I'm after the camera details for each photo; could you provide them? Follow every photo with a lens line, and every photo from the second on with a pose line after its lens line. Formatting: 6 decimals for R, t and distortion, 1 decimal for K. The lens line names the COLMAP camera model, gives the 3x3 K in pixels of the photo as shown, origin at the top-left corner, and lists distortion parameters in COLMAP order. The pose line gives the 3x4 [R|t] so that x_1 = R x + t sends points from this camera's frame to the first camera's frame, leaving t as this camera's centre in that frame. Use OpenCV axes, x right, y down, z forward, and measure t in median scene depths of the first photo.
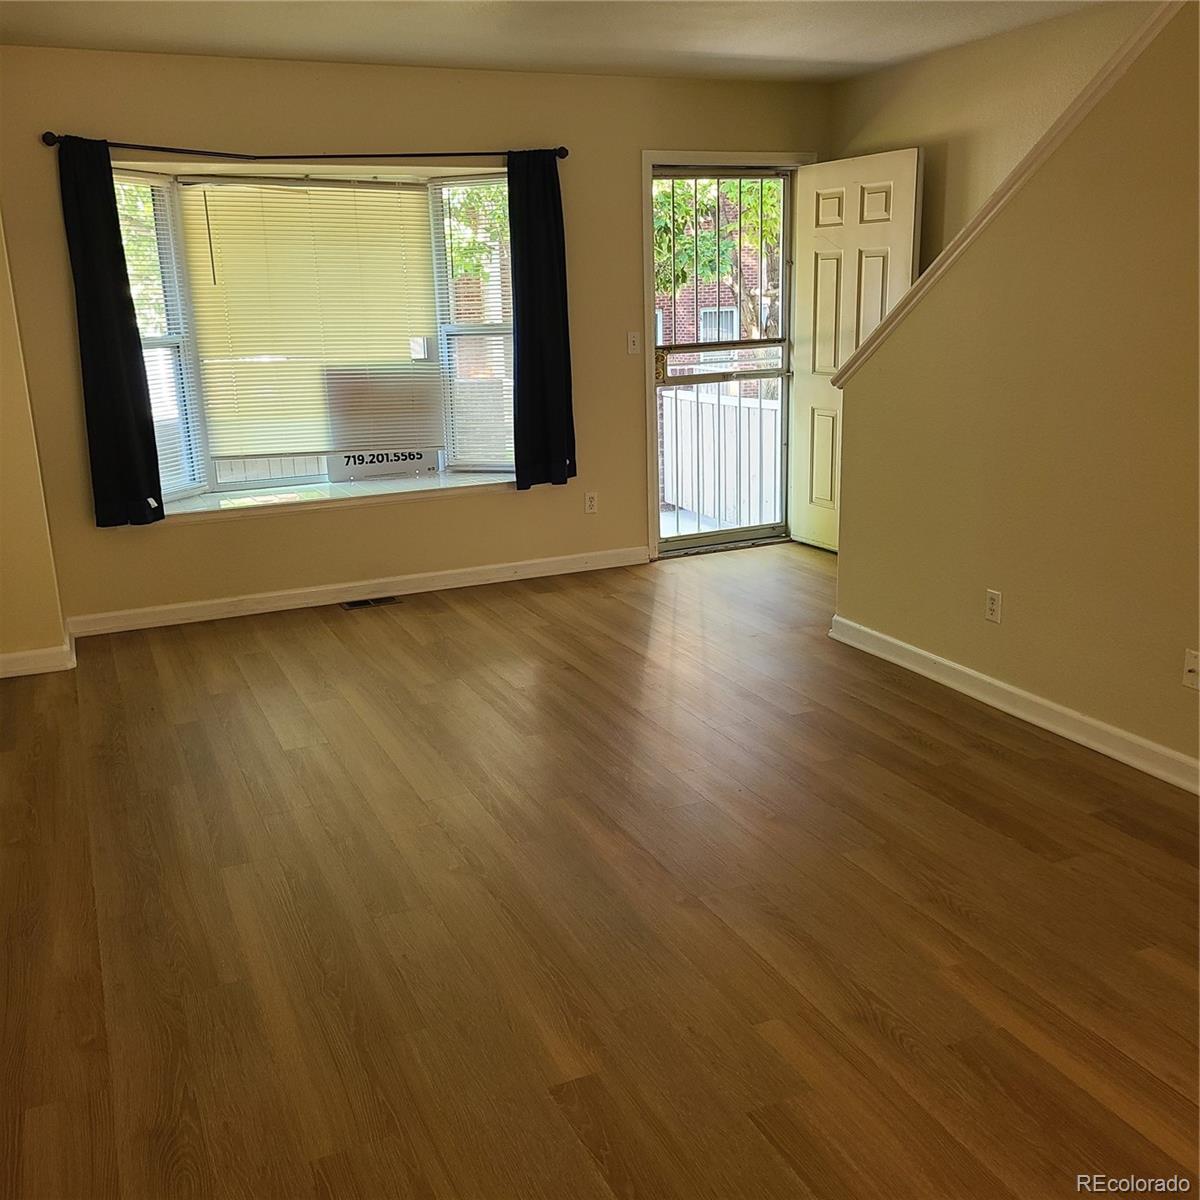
lens RADIAL K [[1192.5, 0, 589.9], [0, 1192.5, 604.0], [0, 0, 1]] dist [0.037195, 0.000000]
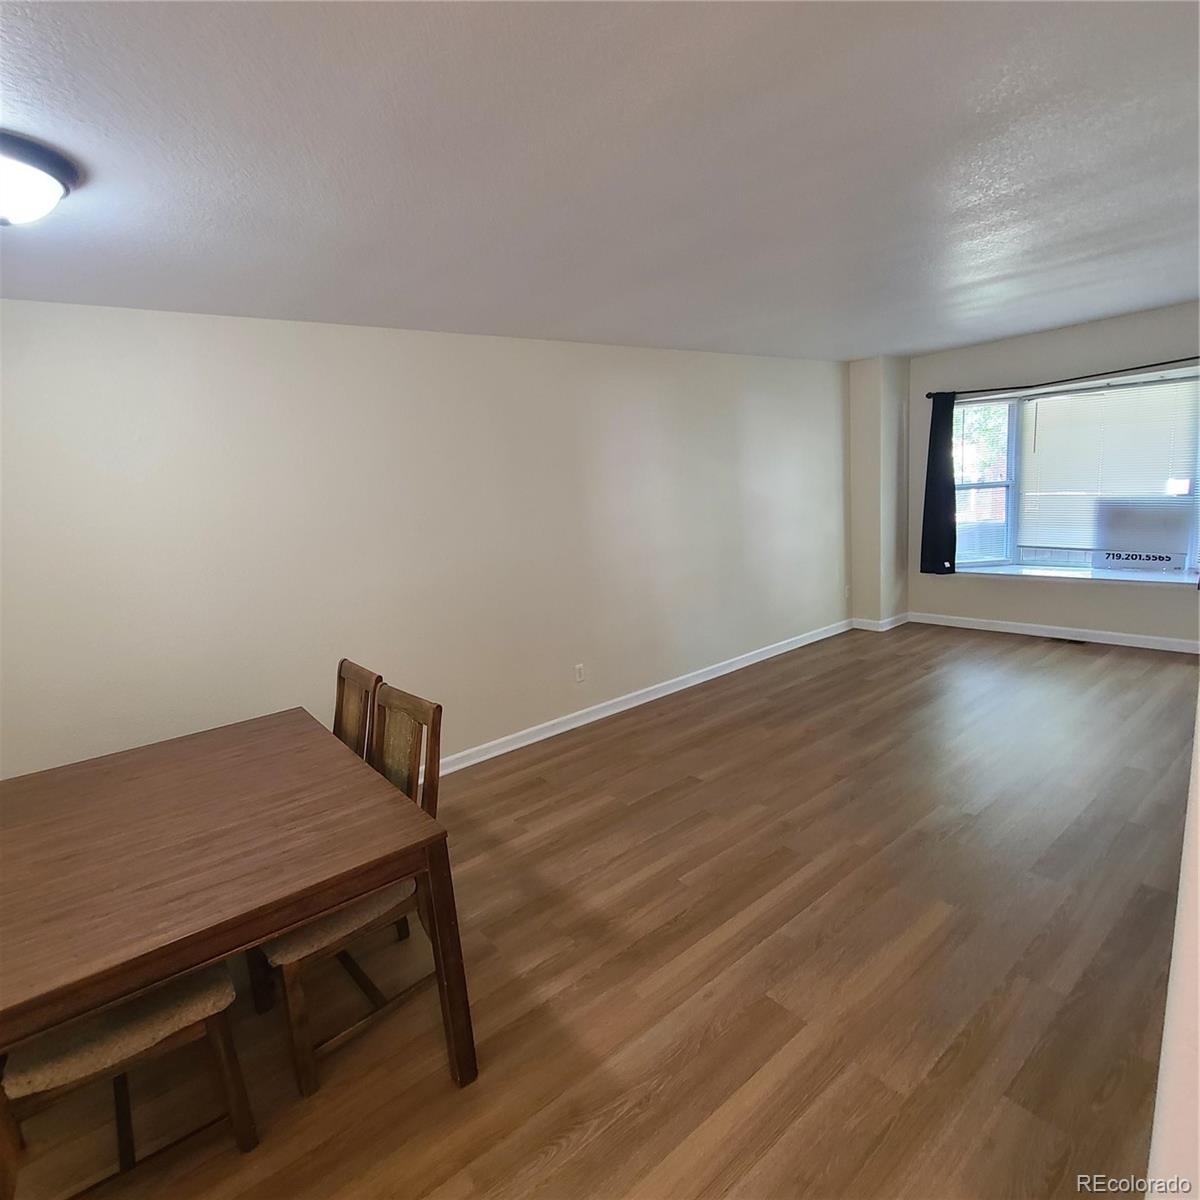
lens RADIAL K [[652.4, 0, 596.4], [0, 652.4, 604.9], [0, 0, 1]] dist [-0.002275, -0.001622]
pose [[0.243488, 0.187177, -0.951671, 0.500449], [-0.174593, 0.973632, 0.146826, -0.068169], [0.954060, 0.130404, 0.269747, 0.124559]]
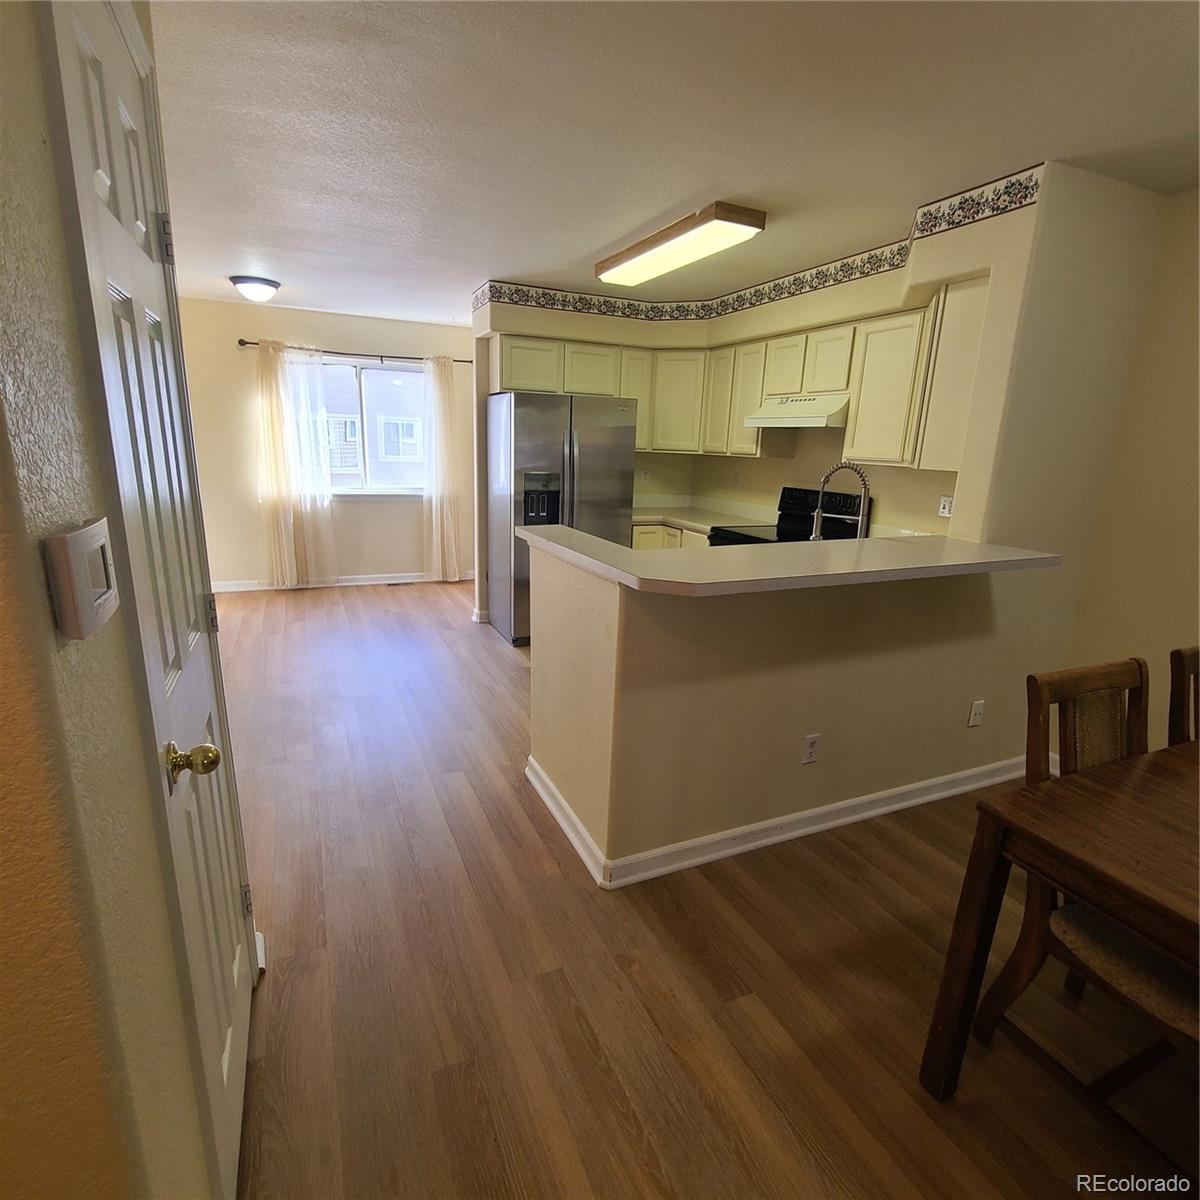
lens RADIAL K [[652.4, 0, 594.7], [0, 652.4, 615.4], [0, 0, 1]] dist [-0.002275, -0.001622]
pose [[-0.999997, -0.001351, -0.002026, 0.437426], [-0.002183, 0.865935, 0.500153, -0.053720], [0.001078, 0.500155, -0.865935, 0.165238]]
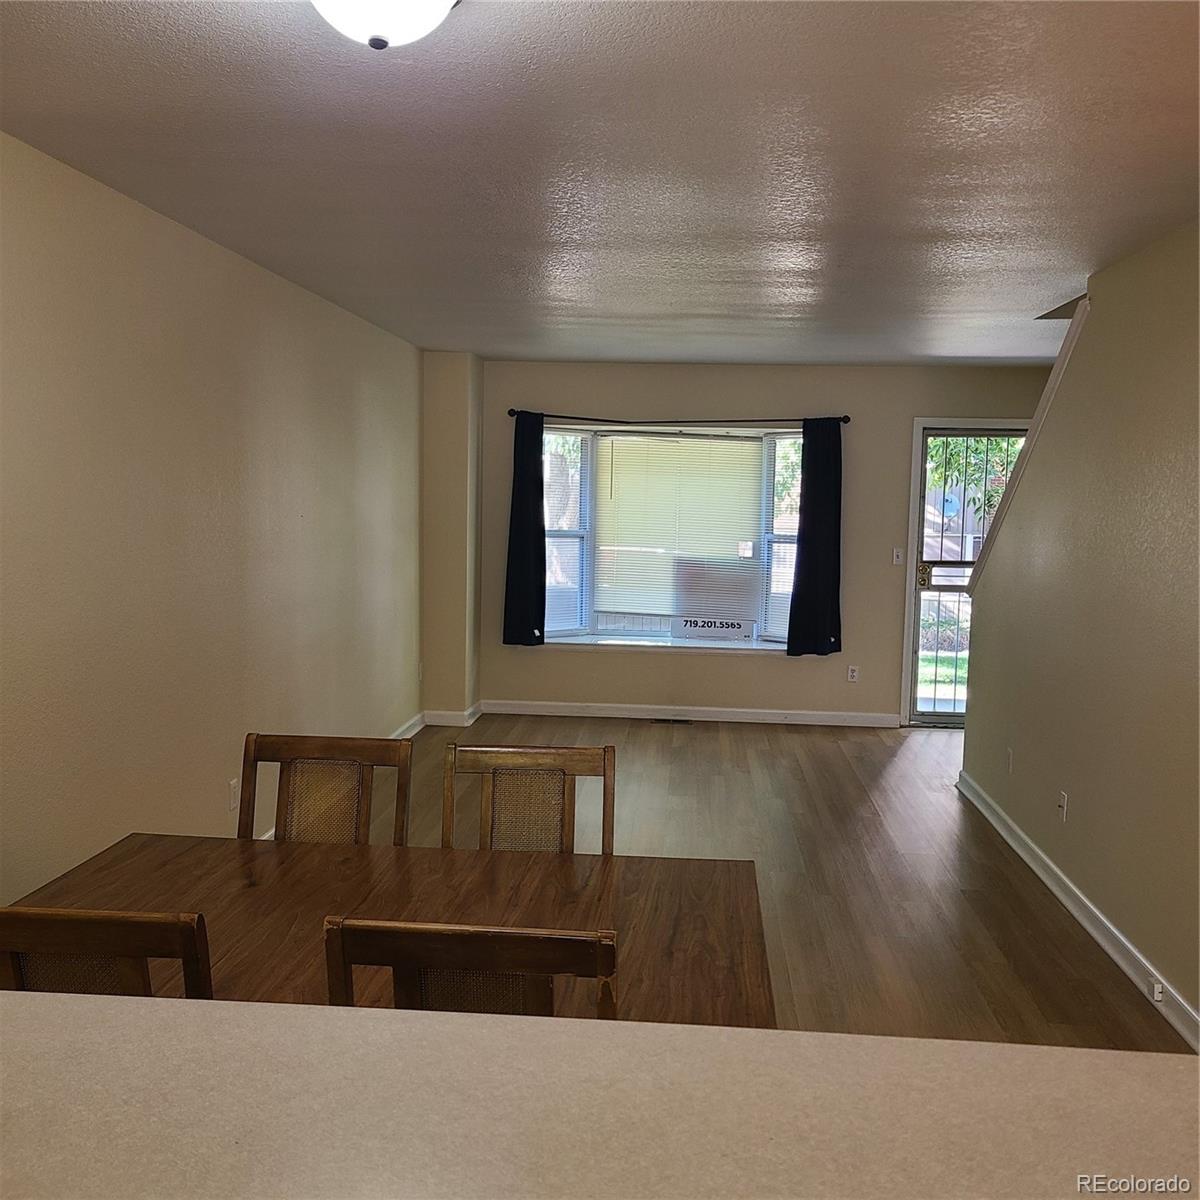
lens RADIAL K [[1192.5, 0, 599.0], [0, 1192.5, 606.1], [0, 0, 1]] dist [0.037195, 0.000000]
pose [[0.876678, 0.092563, -0.472089, 0.388862], [-0.168316, 0.978310, -0.120746, 0.049340], [0.450672, 0.185316, 0.873243, -0.289952]]
